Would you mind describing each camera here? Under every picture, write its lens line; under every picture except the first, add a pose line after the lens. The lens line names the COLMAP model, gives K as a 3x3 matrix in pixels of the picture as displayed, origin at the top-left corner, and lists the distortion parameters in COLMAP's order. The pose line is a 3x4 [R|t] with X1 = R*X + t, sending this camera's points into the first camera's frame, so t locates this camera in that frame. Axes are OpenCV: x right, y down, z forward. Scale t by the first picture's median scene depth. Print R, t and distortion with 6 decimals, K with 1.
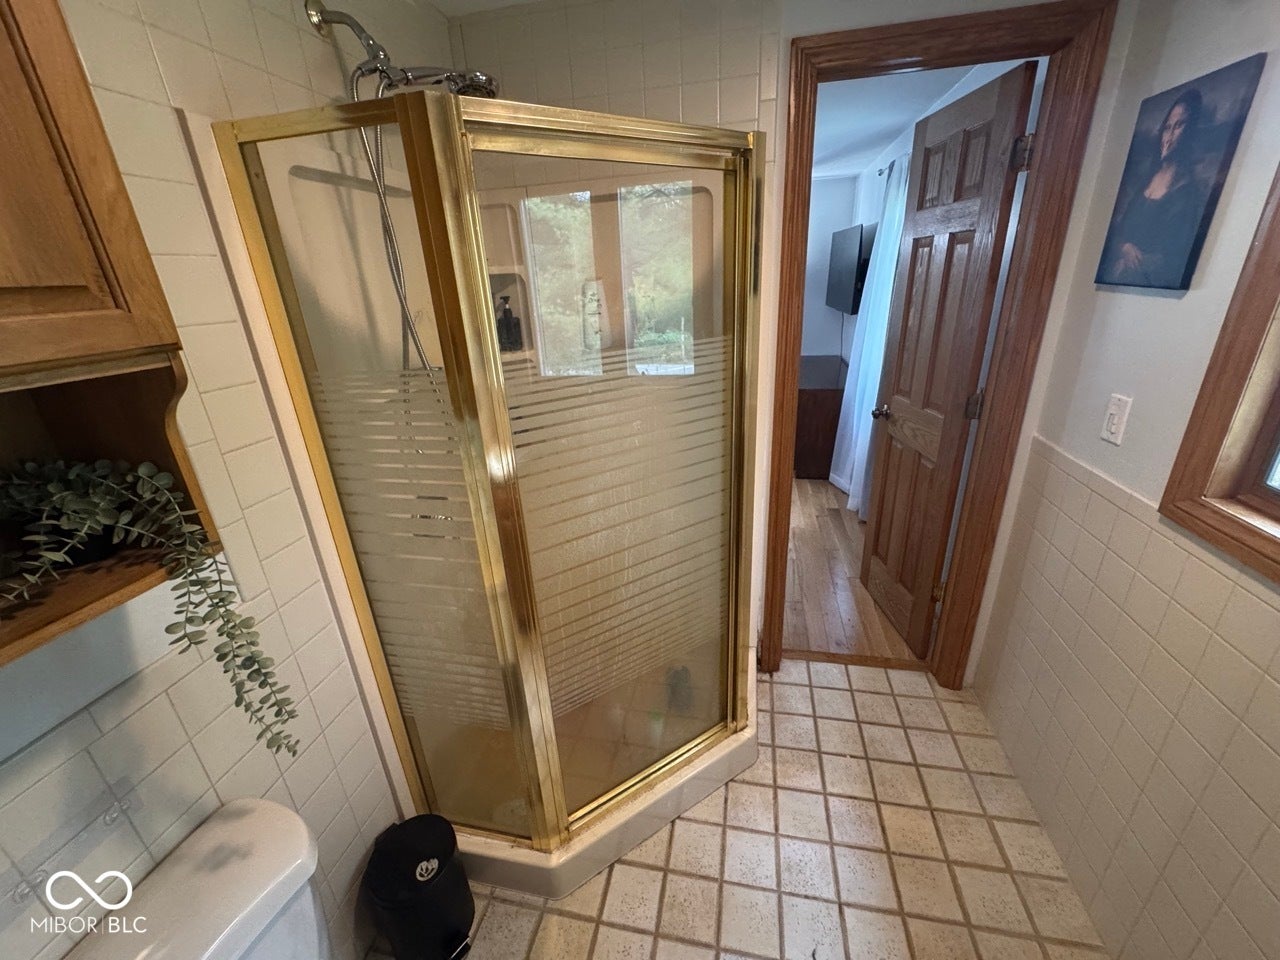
lens RADIAL K [[512.4, 0, 640.3], [0, 512.4, 477.5], [0, 0, 1]] dist [-0.000037, 0.000162]
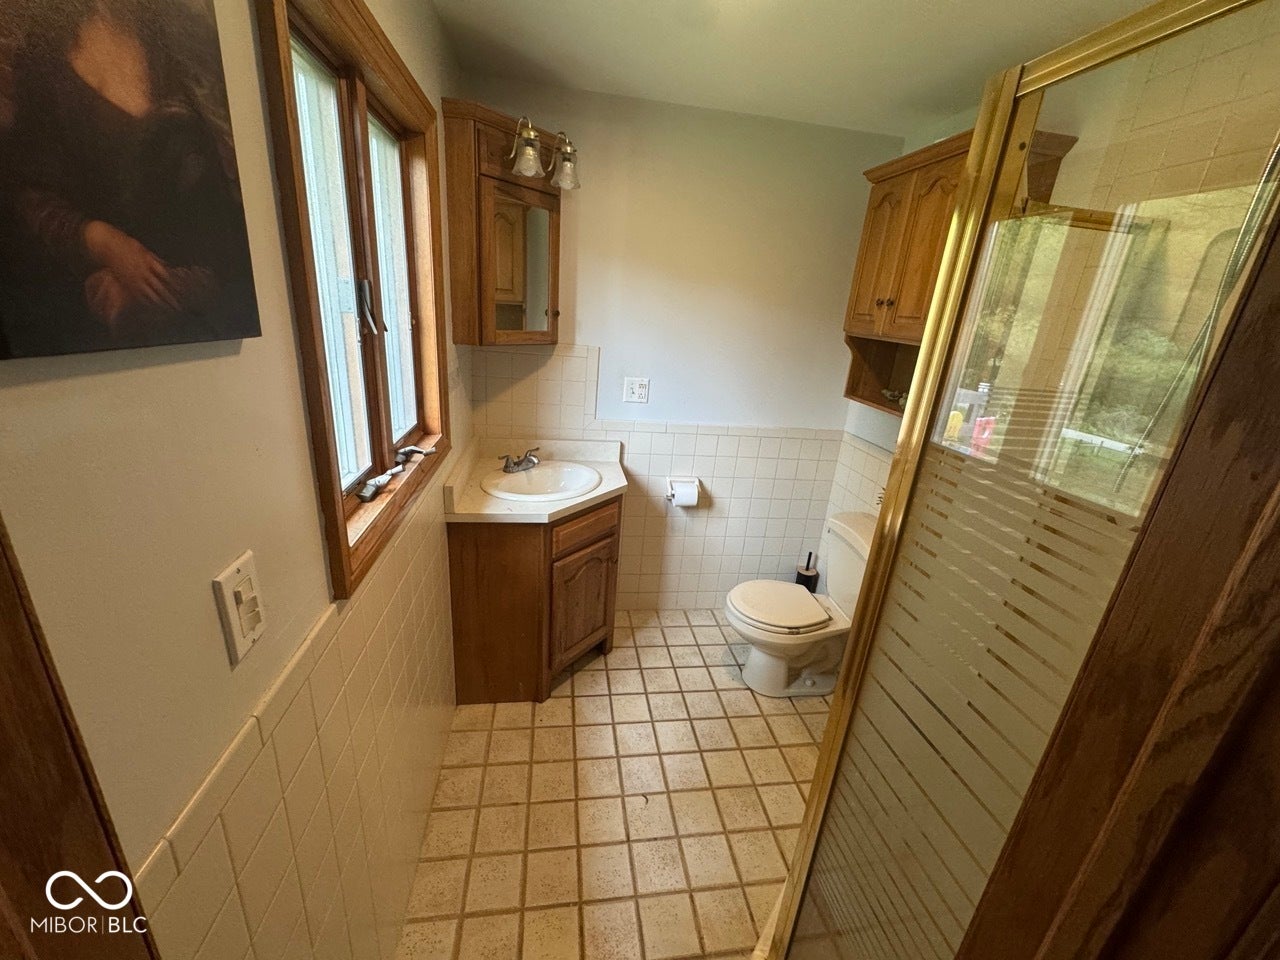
lens RADIAL K [[512.4, 0, 640.3], [0, 512.4, 477.5], [0, 0, 1]] dist [-0.000037, 0.000162]
pose [[-0.937607, 0.090816, -0.335627, 0.668896], [-0.153700, 0.757593, 0.634373, -0.522461], [0.311880, 0.646378, -0.696366, 1.264089]]
